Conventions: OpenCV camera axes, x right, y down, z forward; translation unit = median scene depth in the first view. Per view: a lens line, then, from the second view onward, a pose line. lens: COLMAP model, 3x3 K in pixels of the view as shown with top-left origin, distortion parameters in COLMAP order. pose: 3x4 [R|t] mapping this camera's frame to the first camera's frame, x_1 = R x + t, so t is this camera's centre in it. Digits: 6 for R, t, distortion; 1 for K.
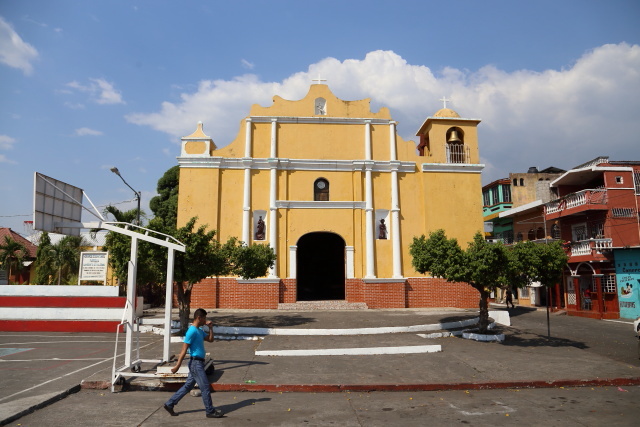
lens RADIAL K [[460.6, 0, 320.0], [0, 460.6, 213.5], [0, 0, 1]] dist [-0.089137, 0.000610]
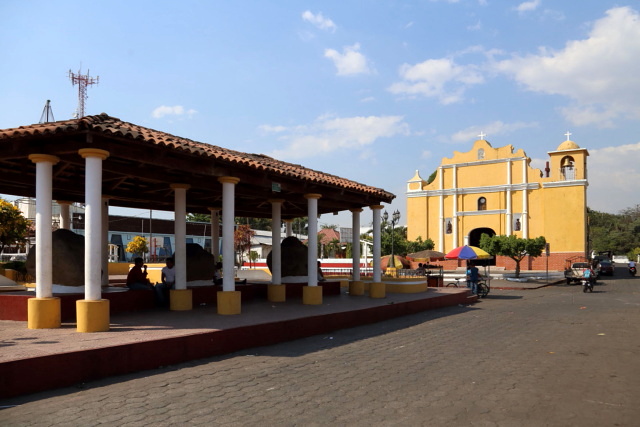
lens RADIAL K [[460.6, 0, 320.0], [0, 460.6, 213.5], [0, 0, 1]] dist [-0.089137, 0.000610]
pose [[0.796871, -0.057563, -0.601401, 0.557782], [0.096529, 0.994793, 0.032686, -0.131960], [0.596388, -0.084099, 0.798279, -0.772142]]
